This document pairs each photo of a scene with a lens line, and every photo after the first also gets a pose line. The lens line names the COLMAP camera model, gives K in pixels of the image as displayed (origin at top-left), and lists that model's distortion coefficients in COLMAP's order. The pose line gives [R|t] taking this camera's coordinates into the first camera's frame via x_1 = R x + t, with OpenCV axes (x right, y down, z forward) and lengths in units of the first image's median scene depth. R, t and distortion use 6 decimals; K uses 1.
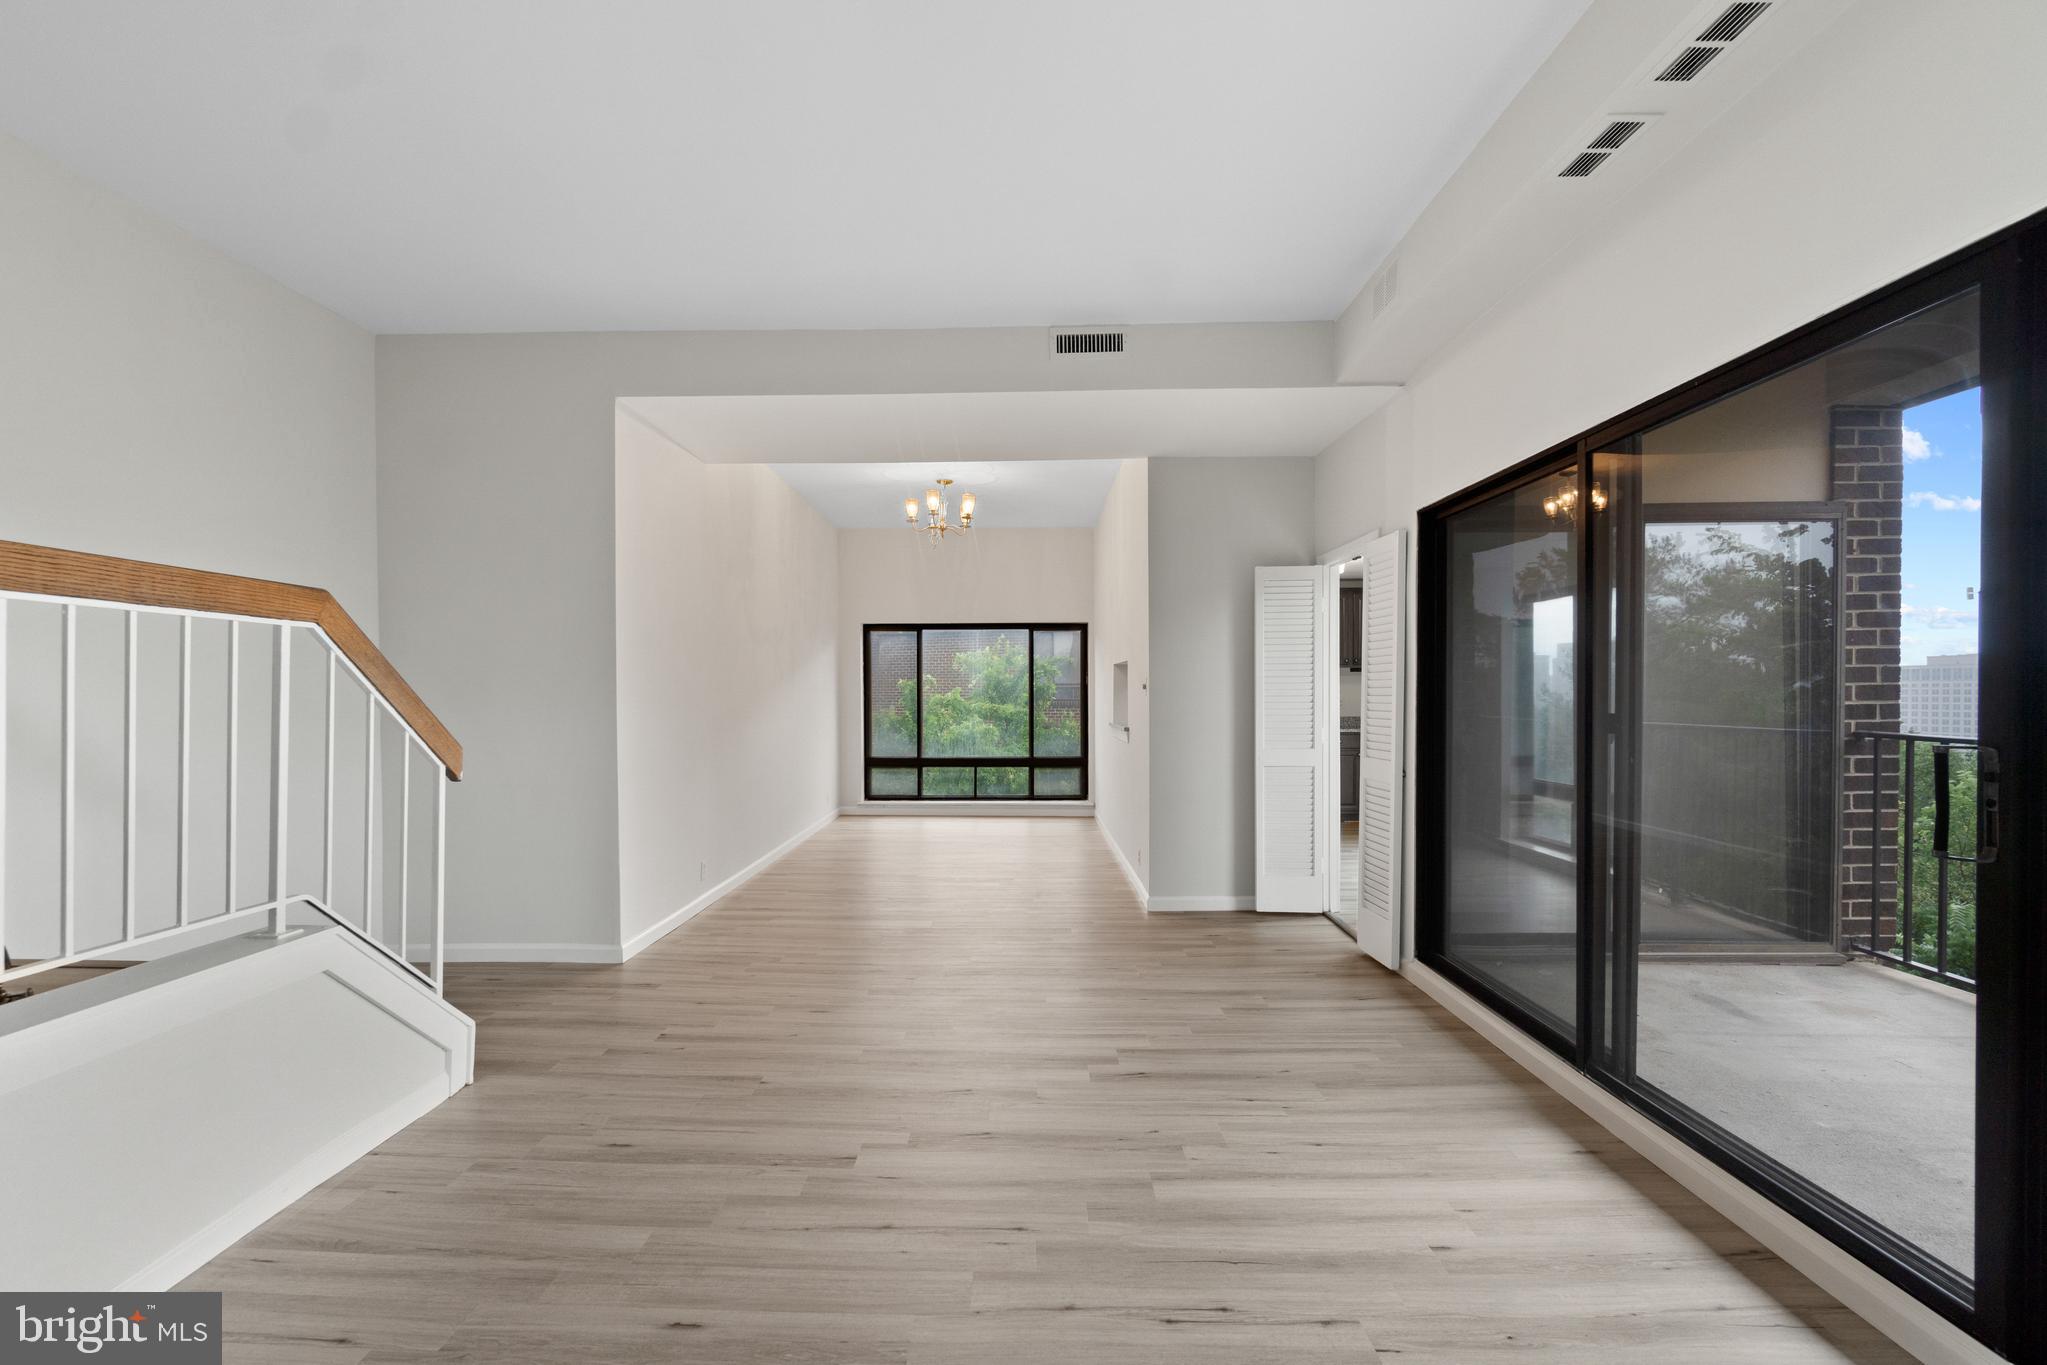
lens RADIAL K [[891.7, 0, 1008.2], [0, 891.7, 709.7], [0, 0, 1]] dist [-0.001989, -0.000562]
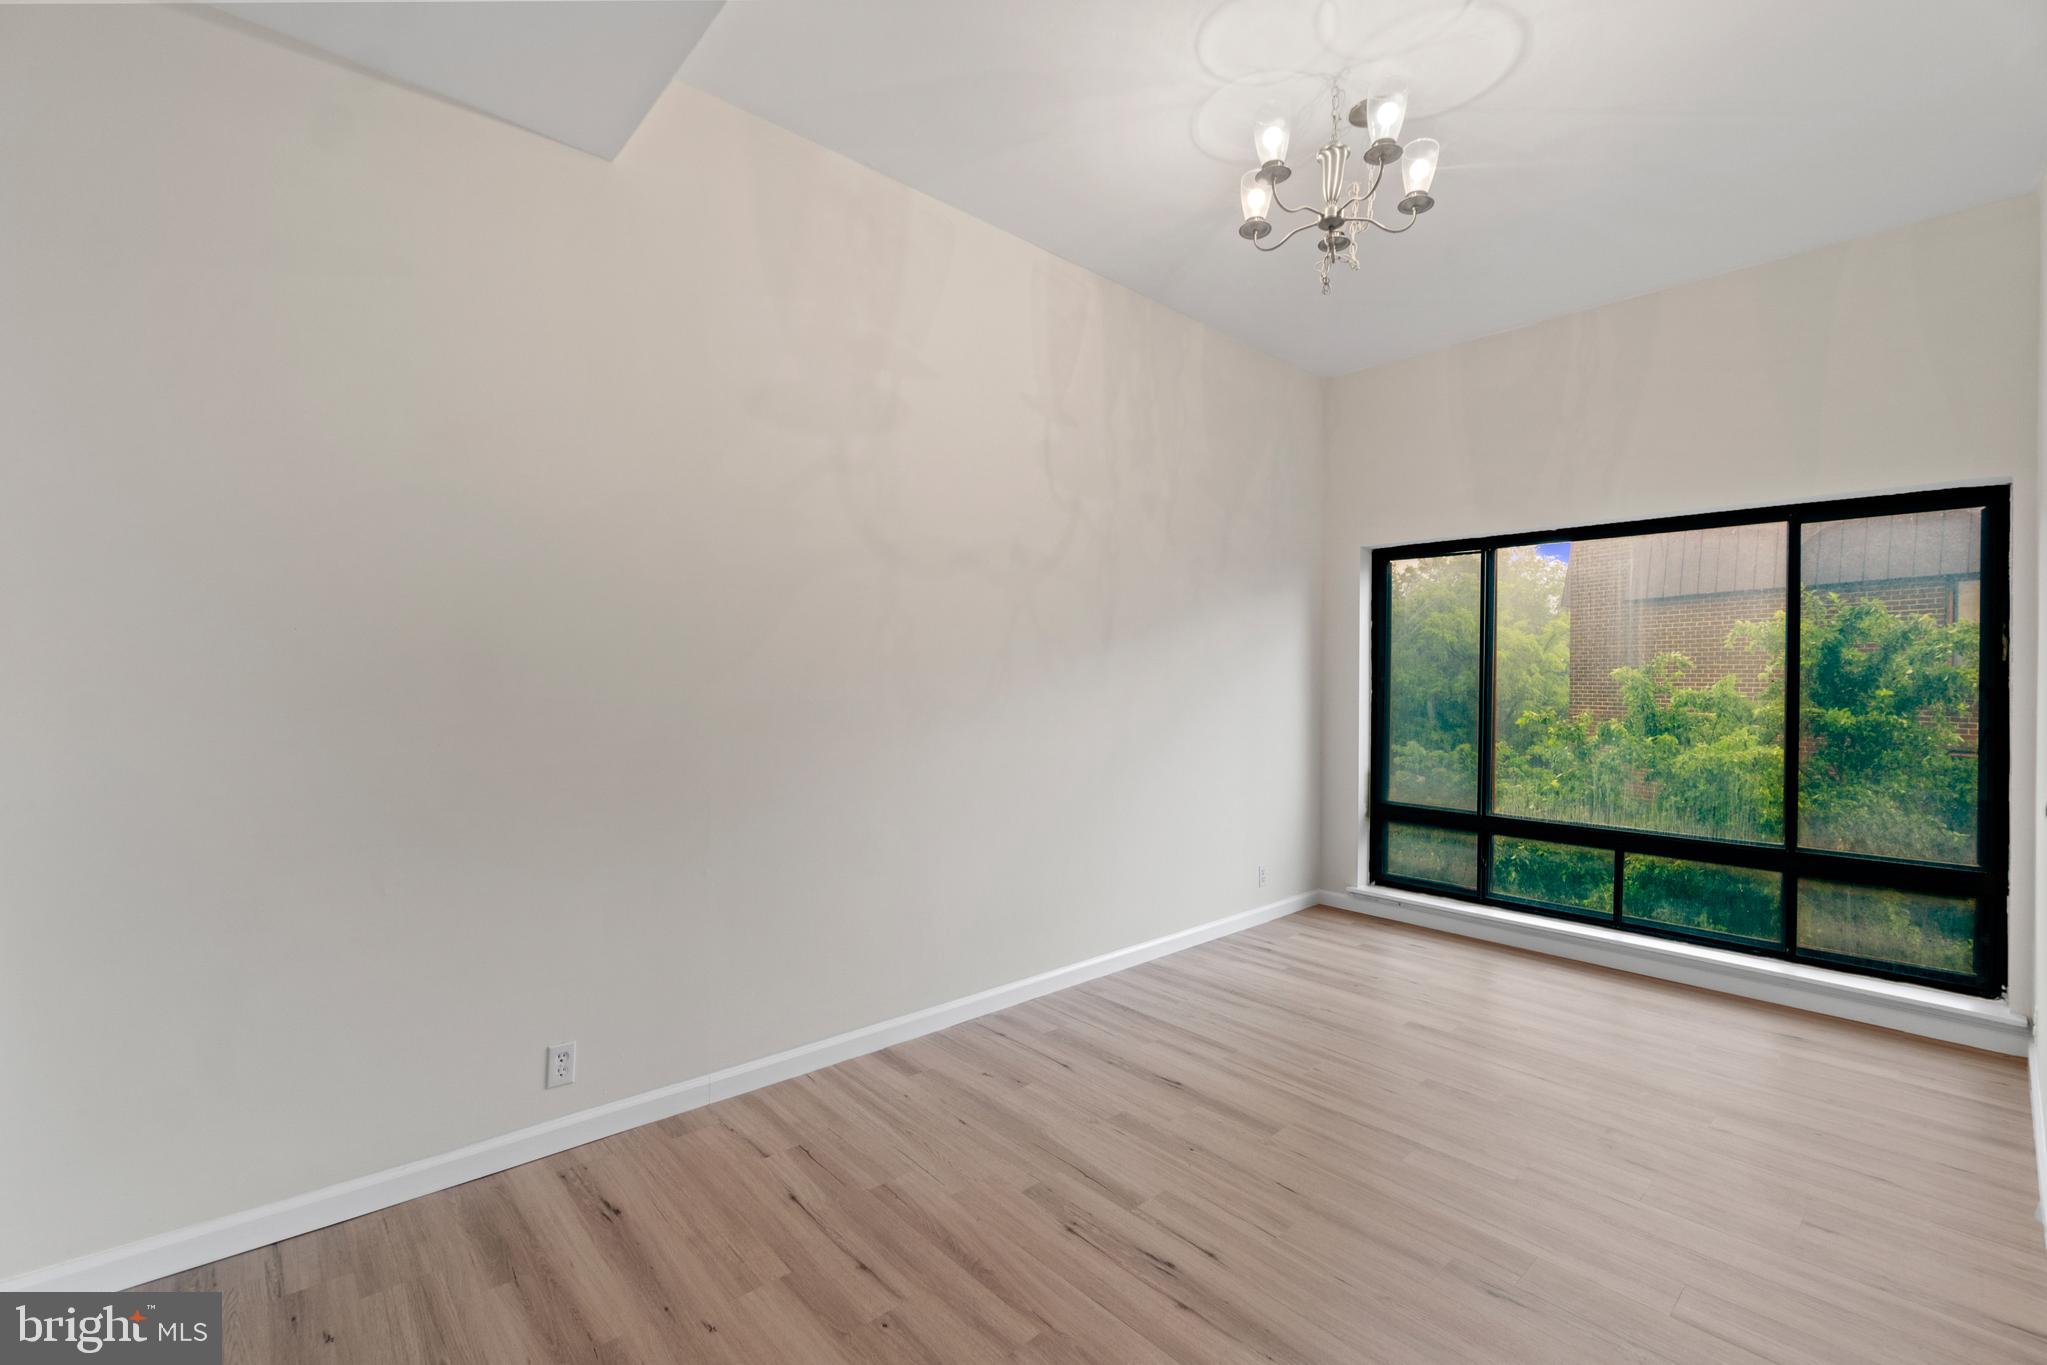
lens RADIAL K [[888.5, 0, 1016.1], [0, 888.5, 672.6], [0, 0, 1]] dist [-0.000200, -0.000008]
pose [[0.689618, 0.007175, -0.724137, 0.163088], [-0.028291, 0.999454, -0.017040, -0.016405], [0.723620, 0.032238, 0.689445, 1.082217]]
